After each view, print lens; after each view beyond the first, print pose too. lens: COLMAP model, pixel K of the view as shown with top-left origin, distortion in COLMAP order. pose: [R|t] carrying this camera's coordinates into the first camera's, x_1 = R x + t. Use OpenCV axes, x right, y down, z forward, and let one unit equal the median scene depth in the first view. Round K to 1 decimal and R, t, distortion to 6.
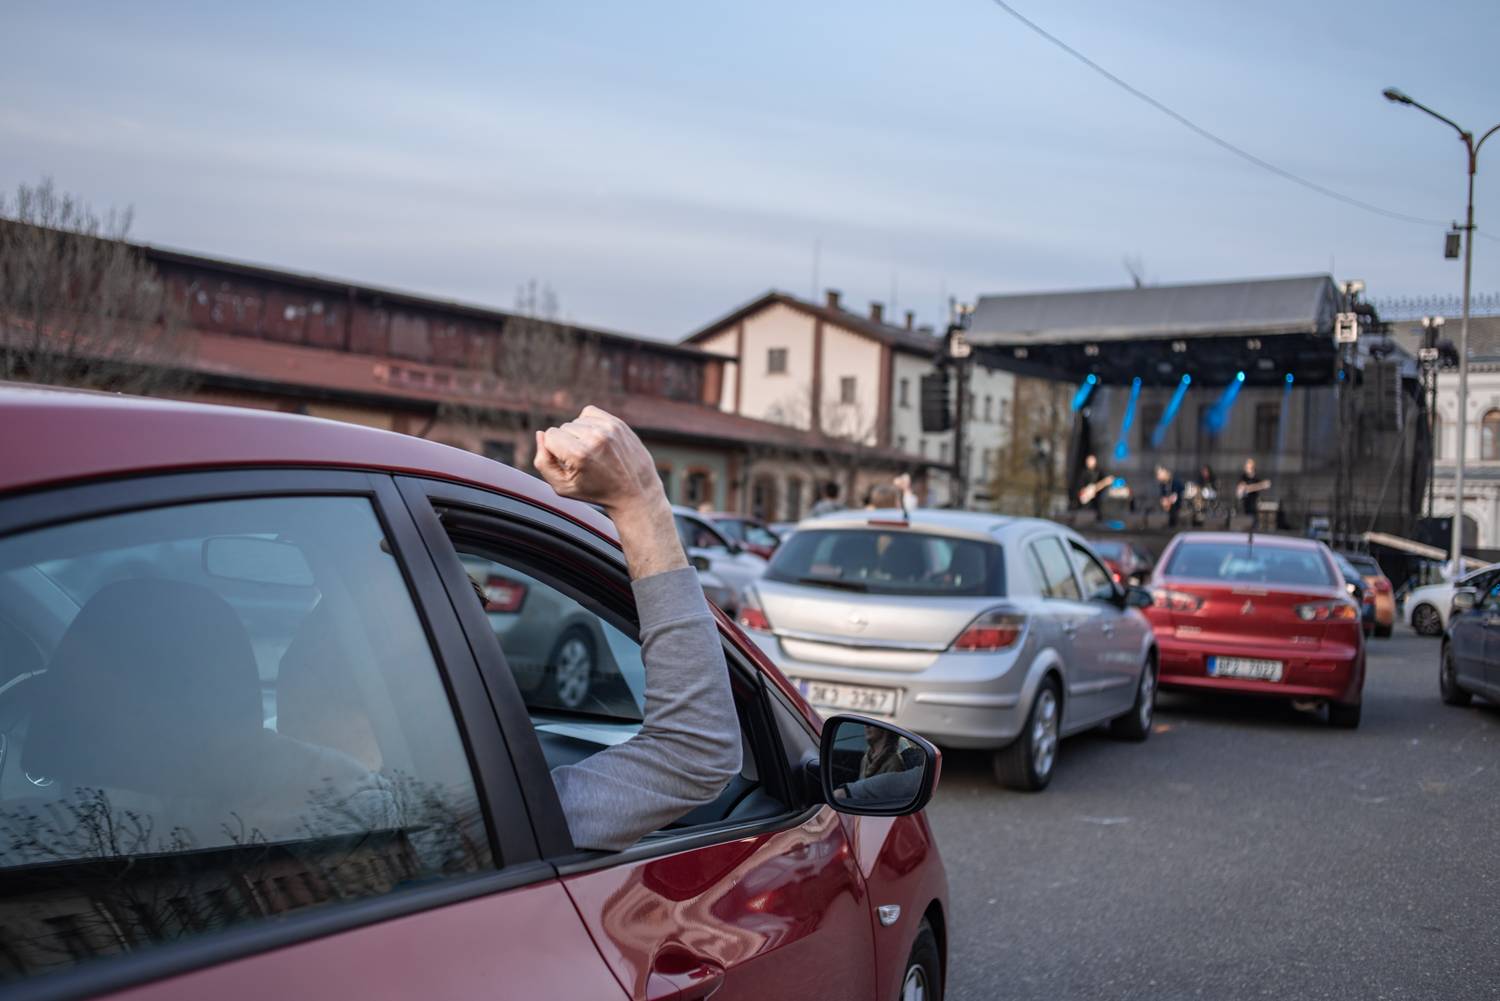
lens RADIAL K [[1624.6, 0, 755.3], [0, 1624.6, 504.7], [0, 0, 1]] dist [-0.018396, 0.000000]
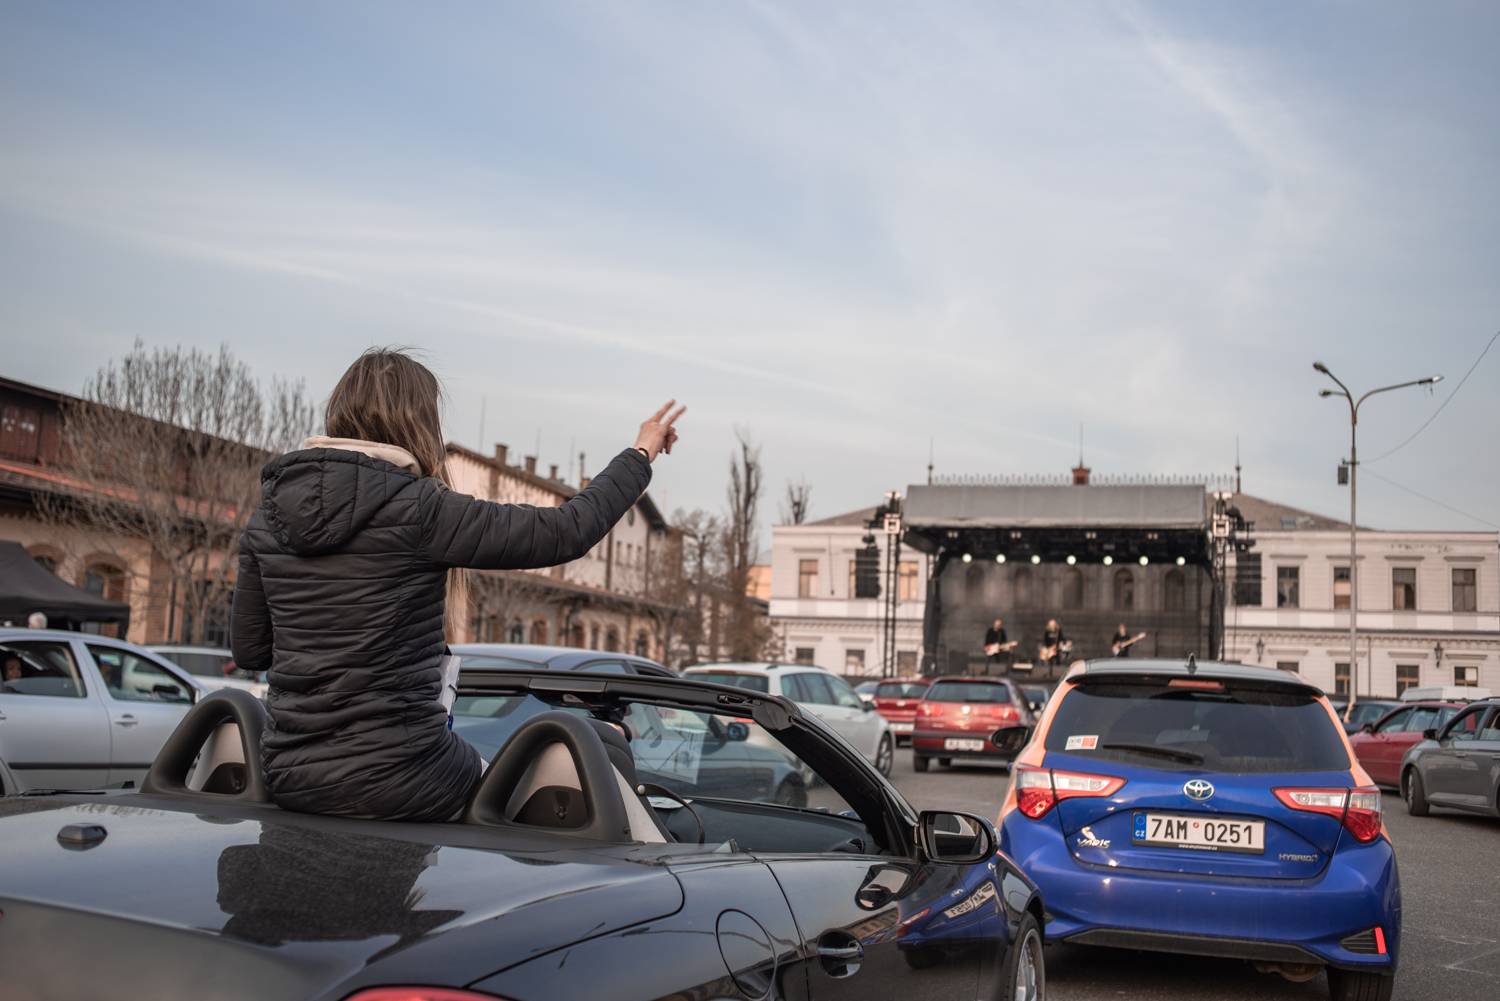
lens RADIAL K [[1495.0, 0, 775.9], [0, 1495.0, 496.0], [0, 0, 1]] dist [-0.064168, 0.000000]
pose [[0.933644, 0.034812, 0.356507, -0.358933], [-0.003343, 0.996070, -0.088509, -0.022526], [-0.358187, 0.081444, 0.930091, 0.001936]]
